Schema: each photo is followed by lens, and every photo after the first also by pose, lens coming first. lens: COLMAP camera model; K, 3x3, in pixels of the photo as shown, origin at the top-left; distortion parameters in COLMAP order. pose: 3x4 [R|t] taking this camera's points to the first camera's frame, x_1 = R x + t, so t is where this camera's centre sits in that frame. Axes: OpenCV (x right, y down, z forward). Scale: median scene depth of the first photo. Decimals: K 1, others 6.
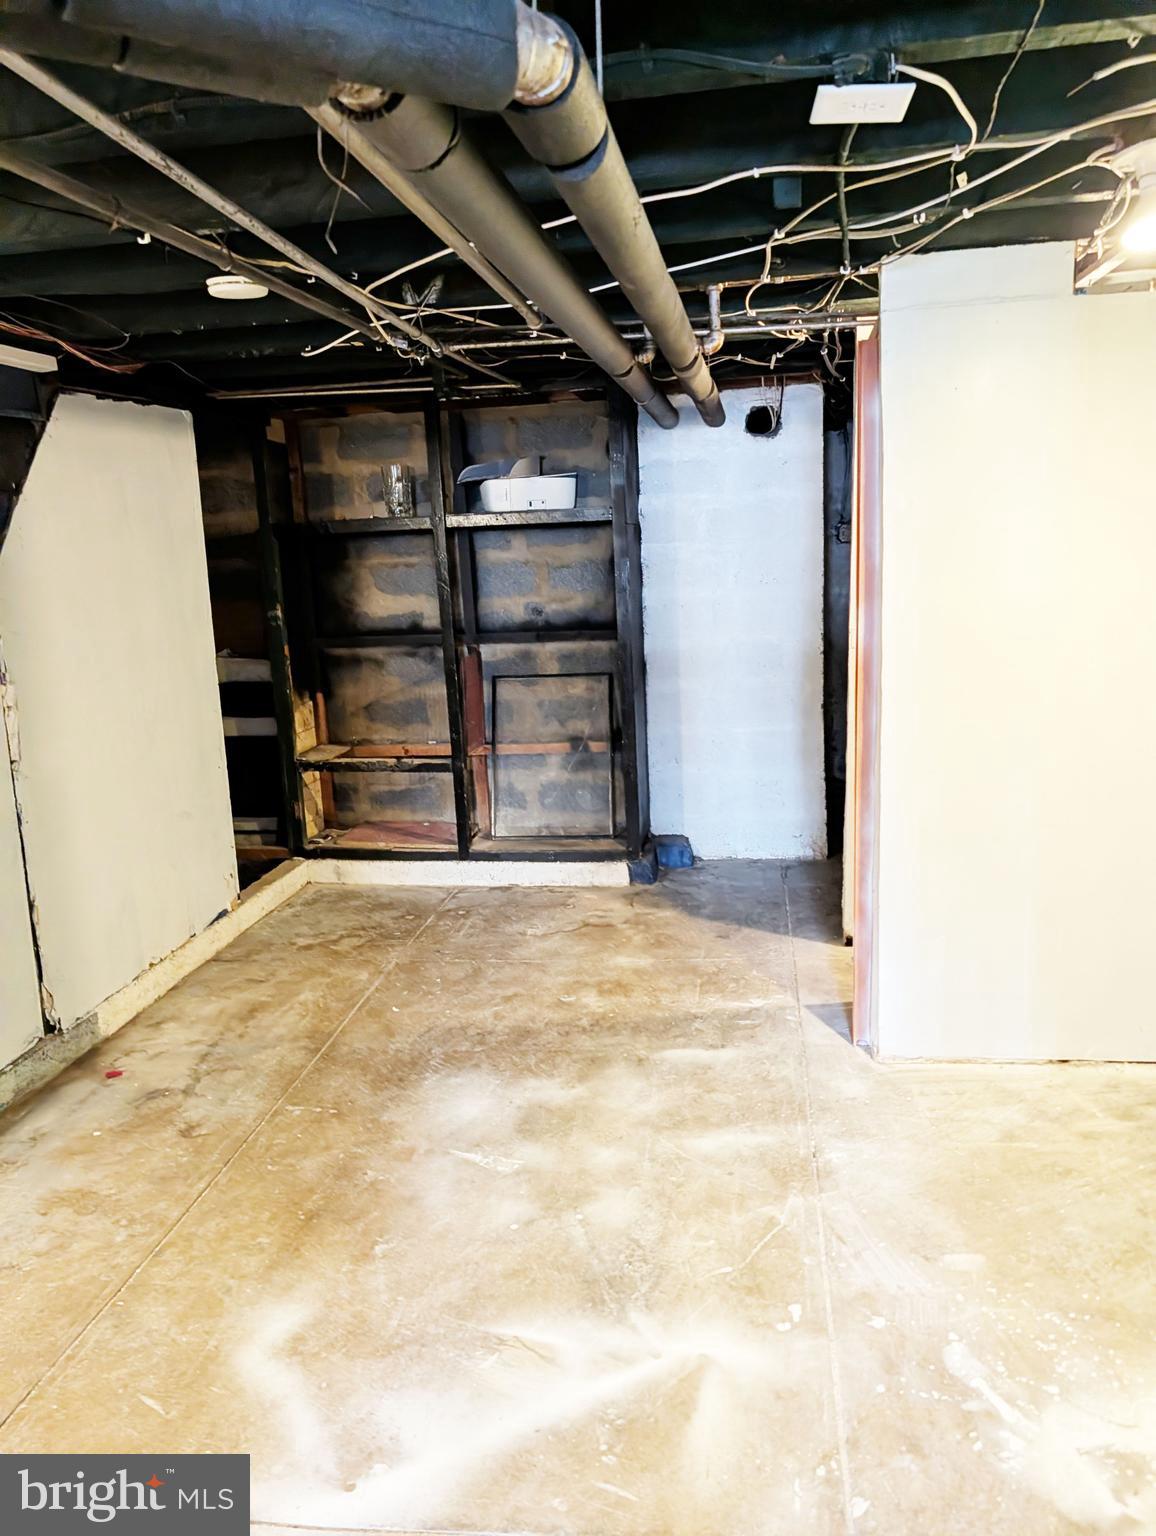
lens RADIAL K [[1139.6, 0, 578.0], [0, 1139.6, 768.0], [0, 0, 1]] dist [-0.007258, -0.006154]
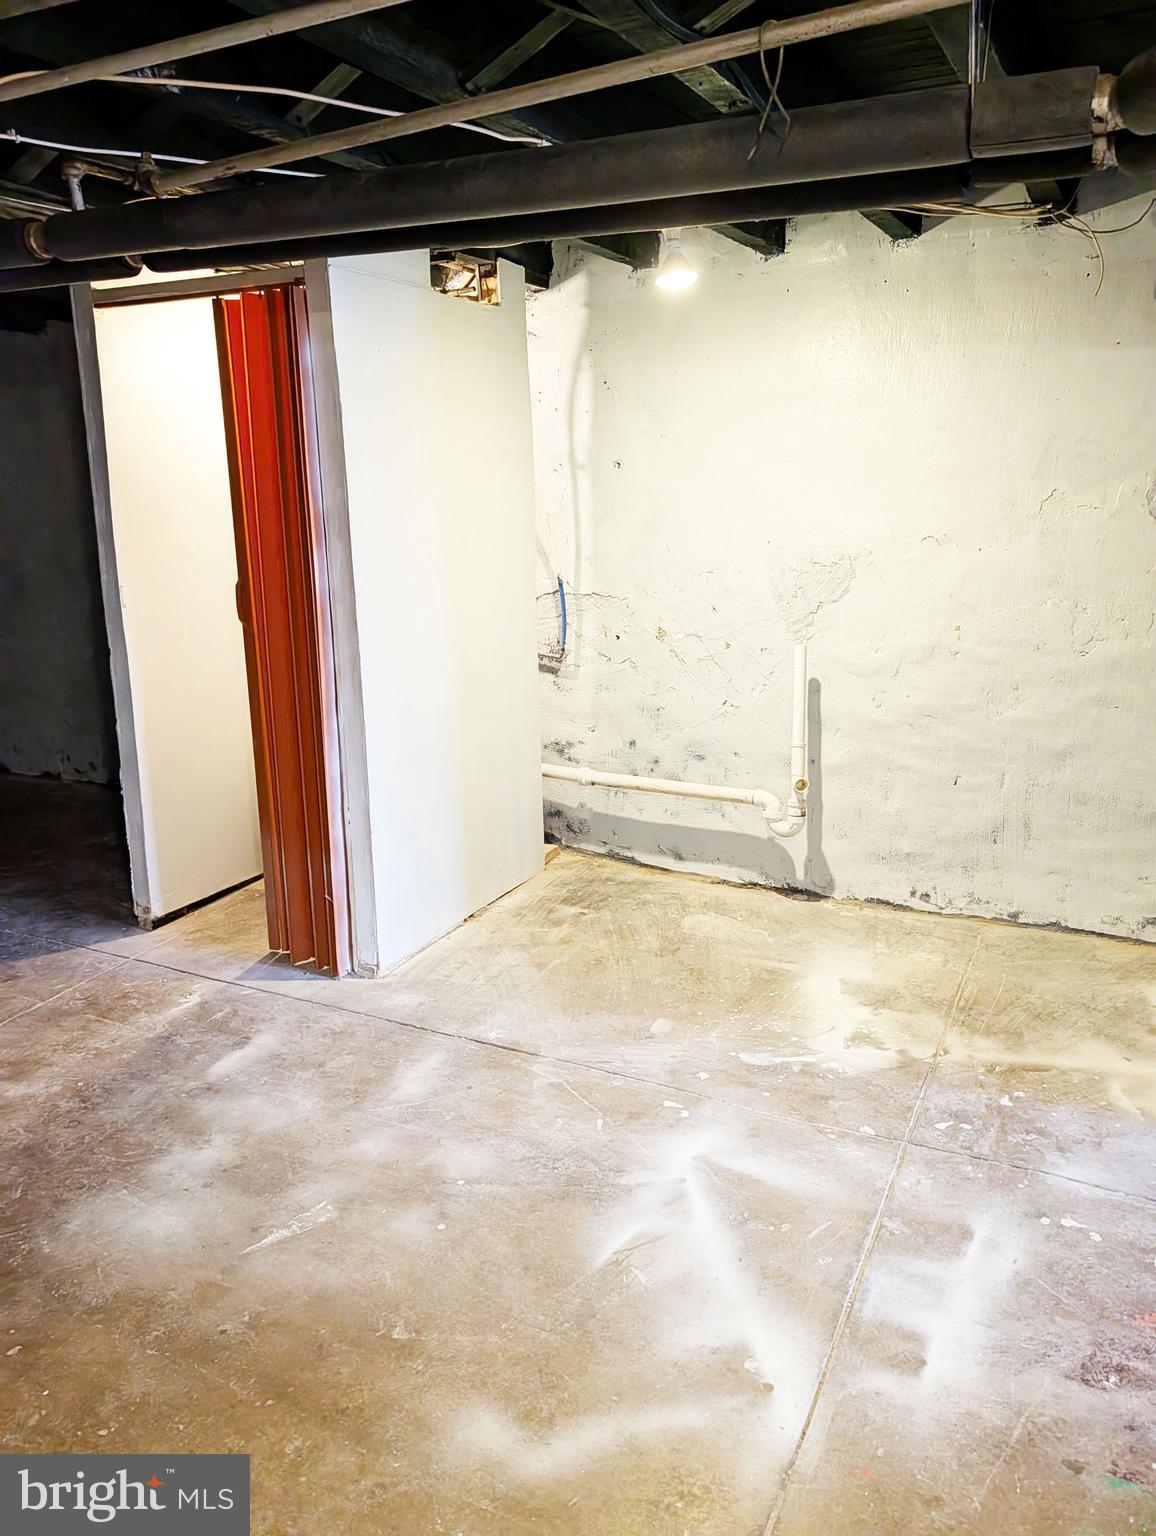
lens RADIAL K [[1139.6, 0, 578.0], [0, 1139.6, 768.0], [0, 0, 1]] dist [-0.007258, -0.006154]
pose [[0.313319, -0.197172, 0.928953, -0.751749], [0.186941, 0.971874, 0.143231, -0.064611], [-0.931066, 0.128782, 0.341366, 0.500314]]
